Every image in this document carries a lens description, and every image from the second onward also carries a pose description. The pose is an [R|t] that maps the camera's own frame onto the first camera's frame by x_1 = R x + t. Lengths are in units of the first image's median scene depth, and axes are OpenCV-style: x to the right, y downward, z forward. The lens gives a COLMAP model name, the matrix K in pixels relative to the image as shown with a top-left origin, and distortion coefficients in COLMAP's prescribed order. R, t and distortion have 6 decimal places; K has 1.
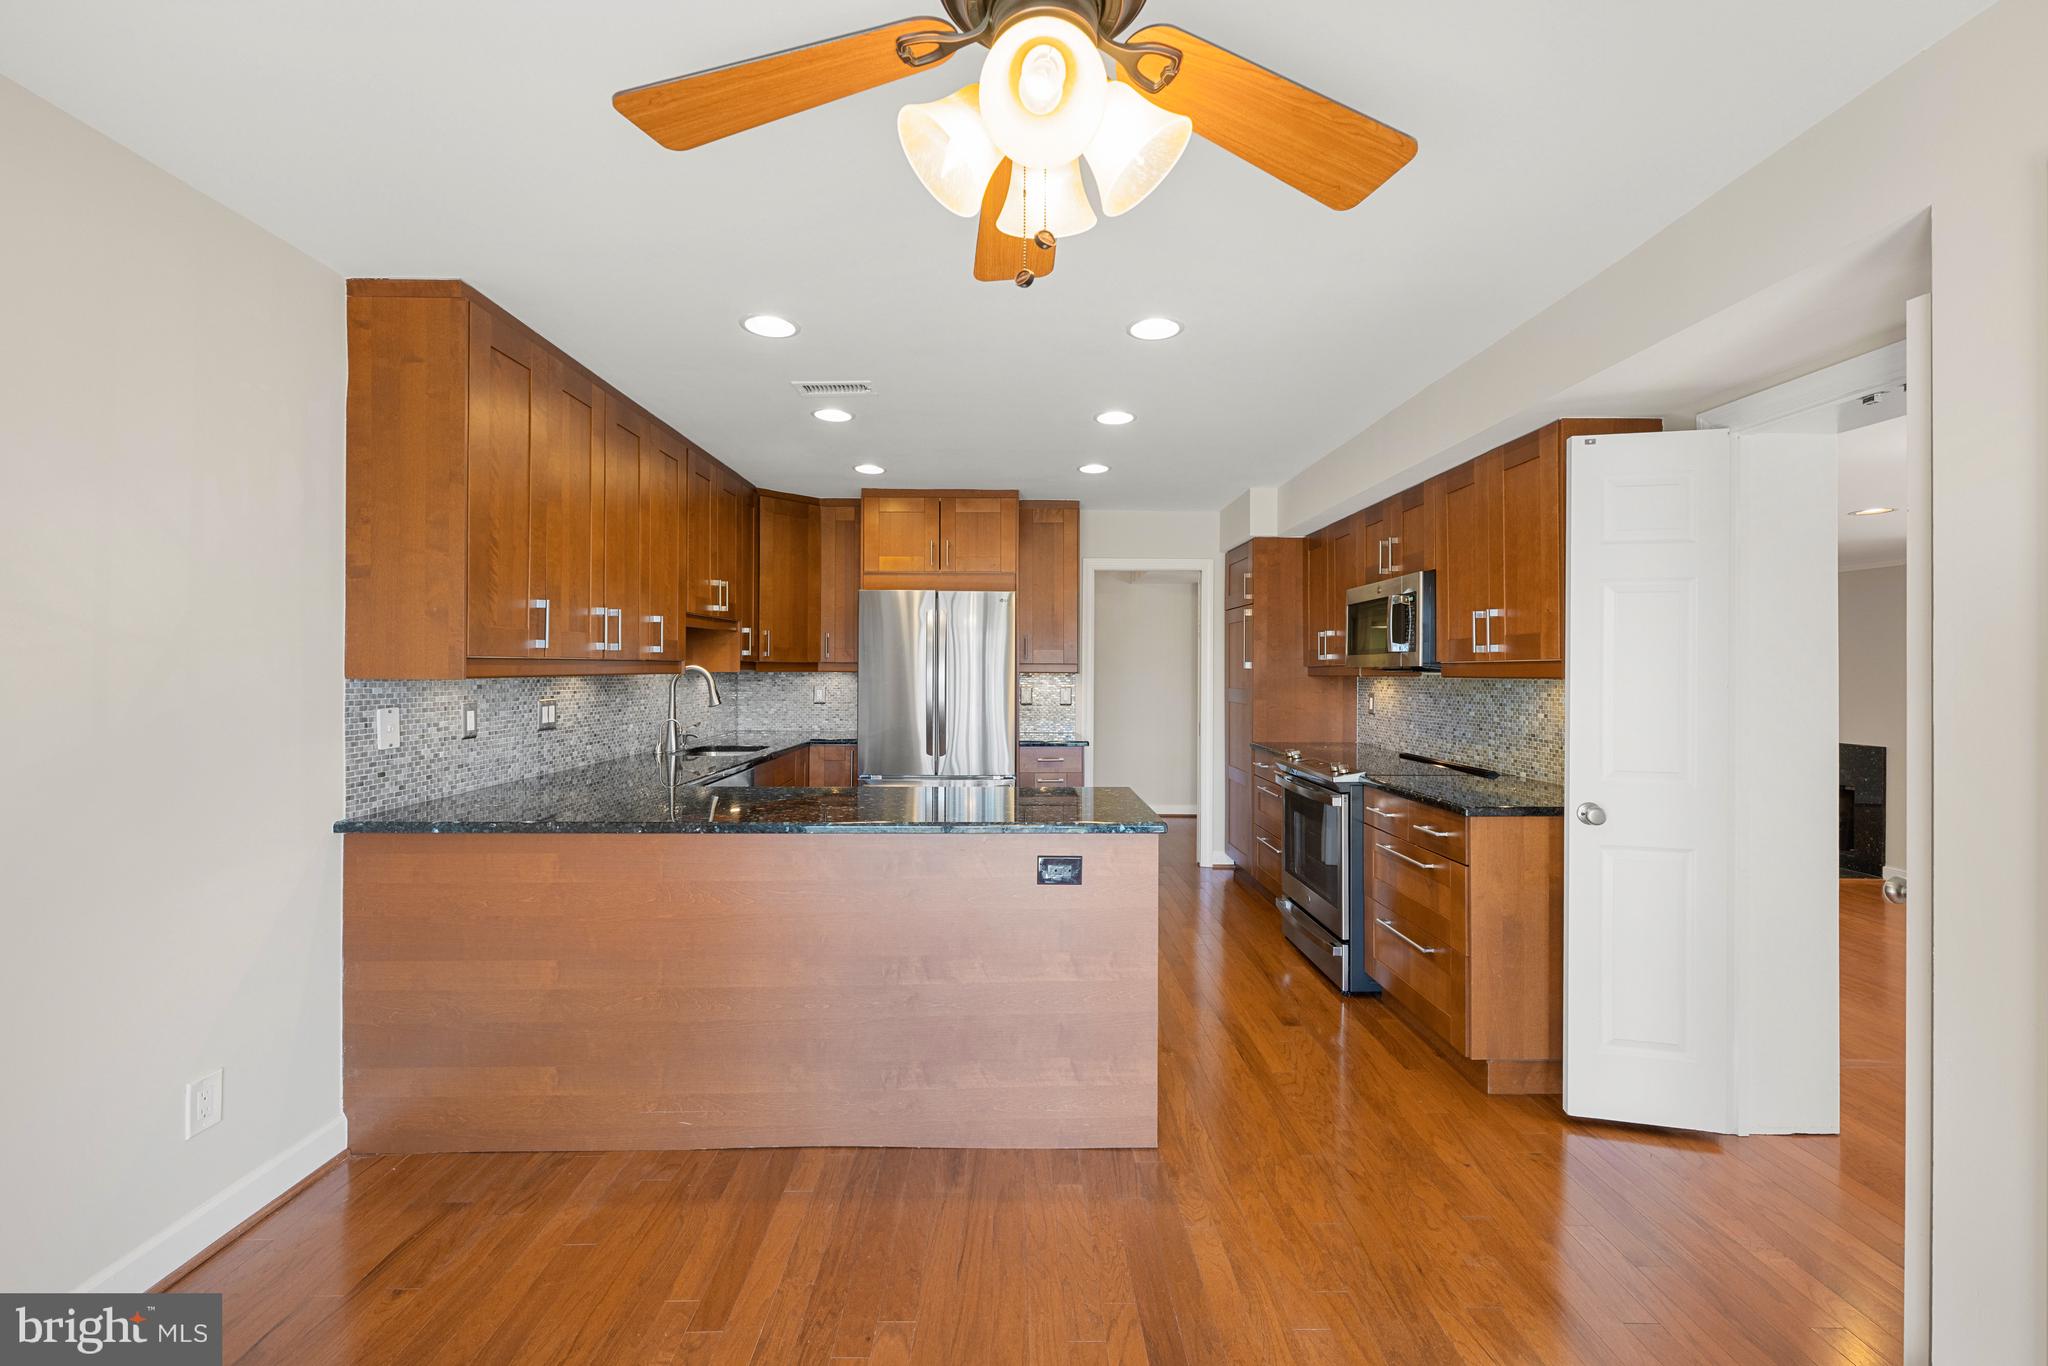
lens RADIAL K [[814.5, 0, 1030.8], [0, 814.5, 694.2], [0, 0, 1]] dist [-0.002210, 0.000029]
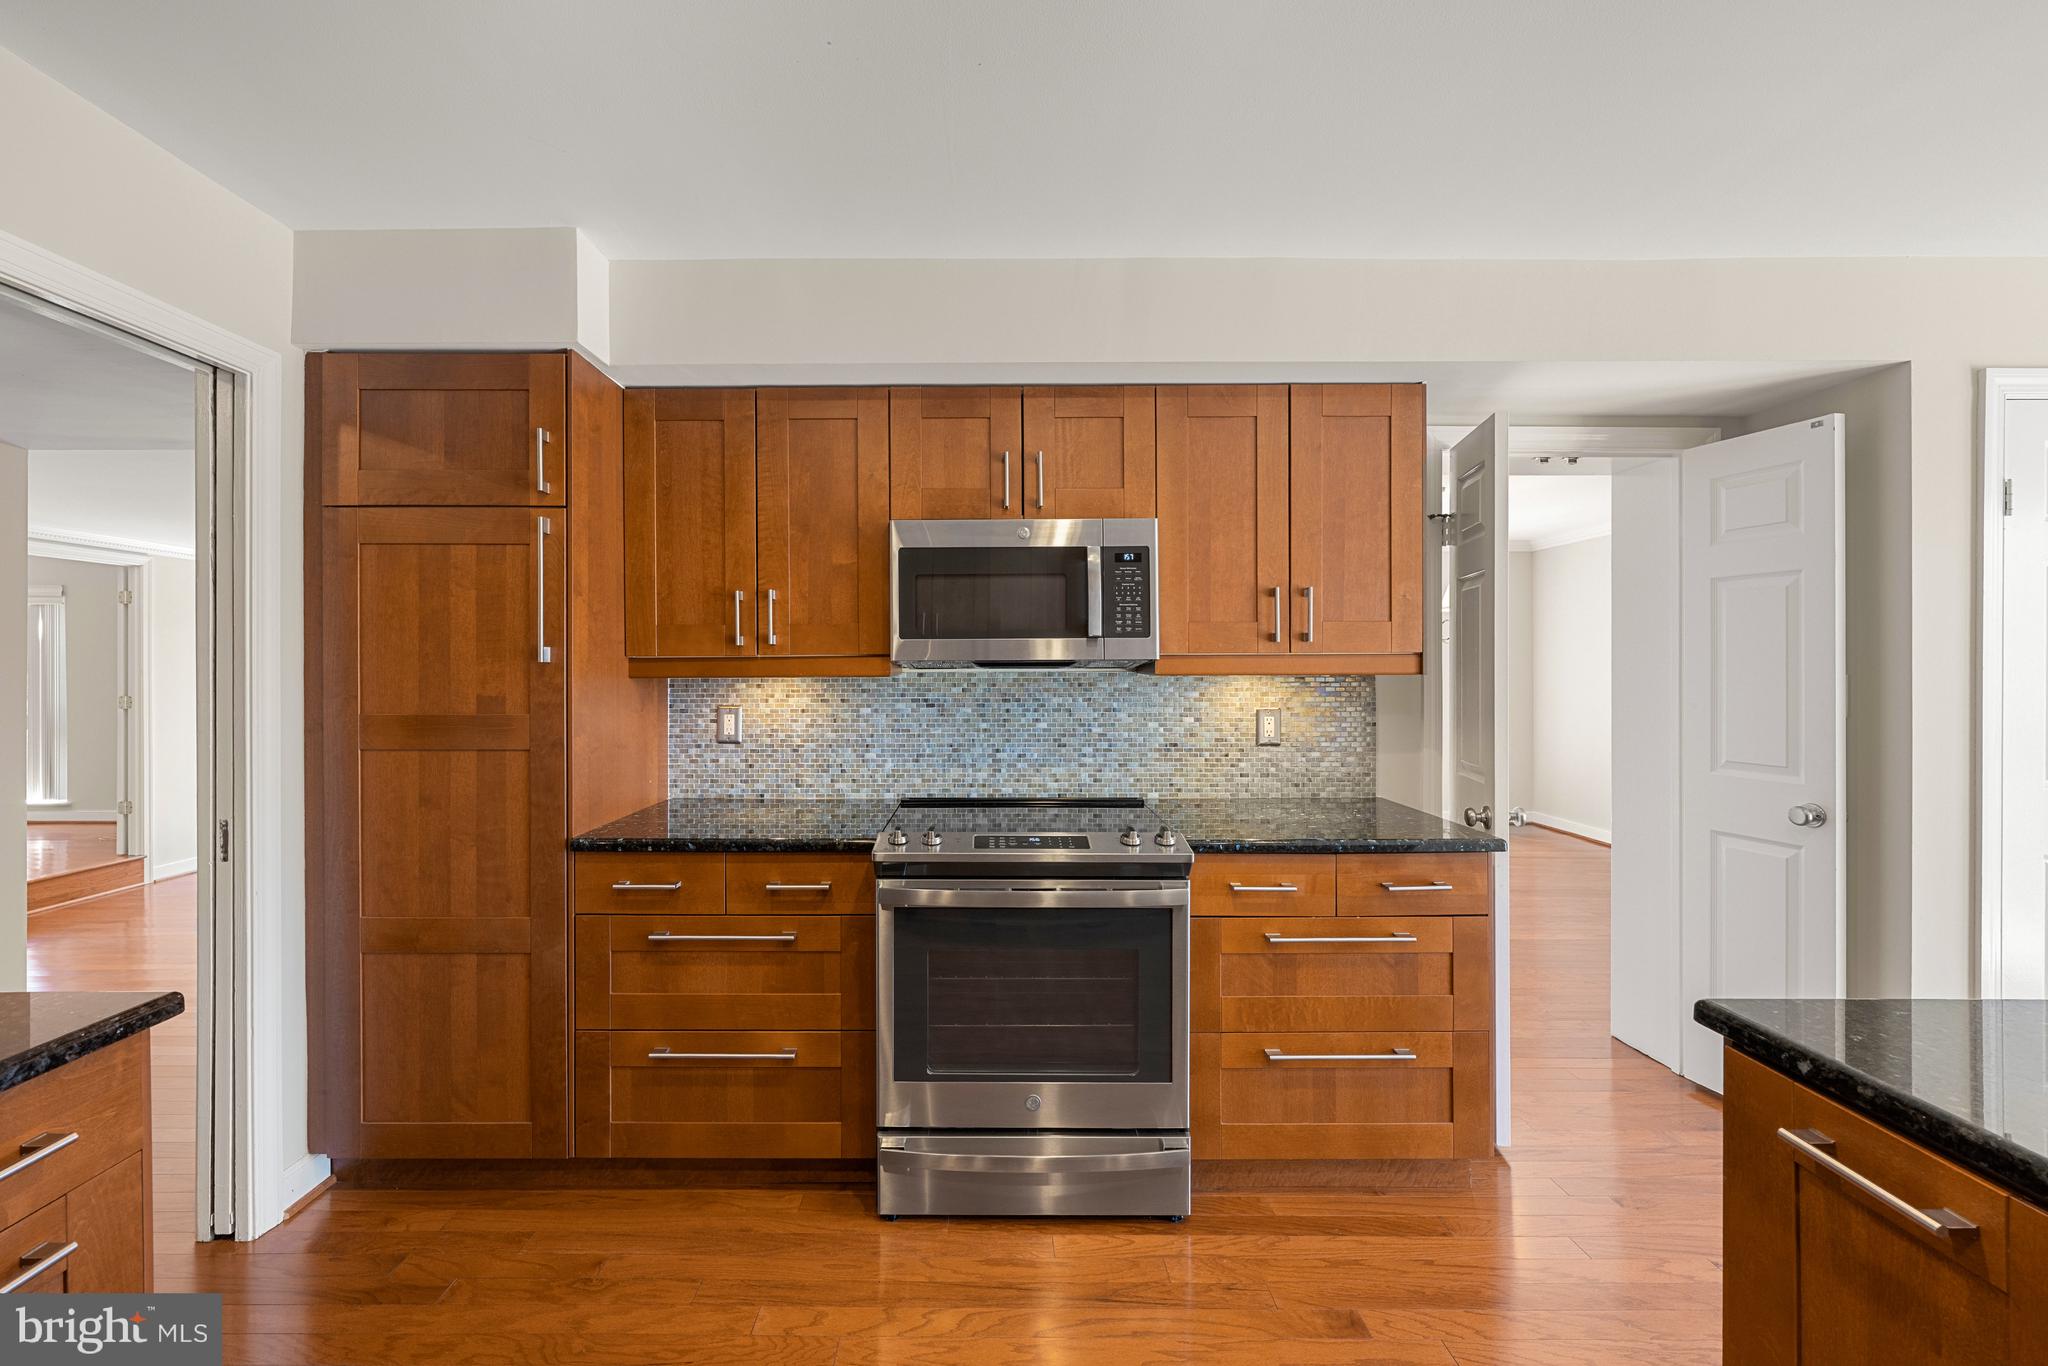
lens RADIAL K [[803.0, 0, 1026.0], [0, 803.0, 674.9], [0, 0, 1]] dist [-0.015981, 0.000016]
pose [[0.026639, -0.011411, 0.999580, -0.170593], [0.030520, 0.999478, 0.010596, -0.029112], [-0.999179, 0.030225, 0.026974, 1.004792]]
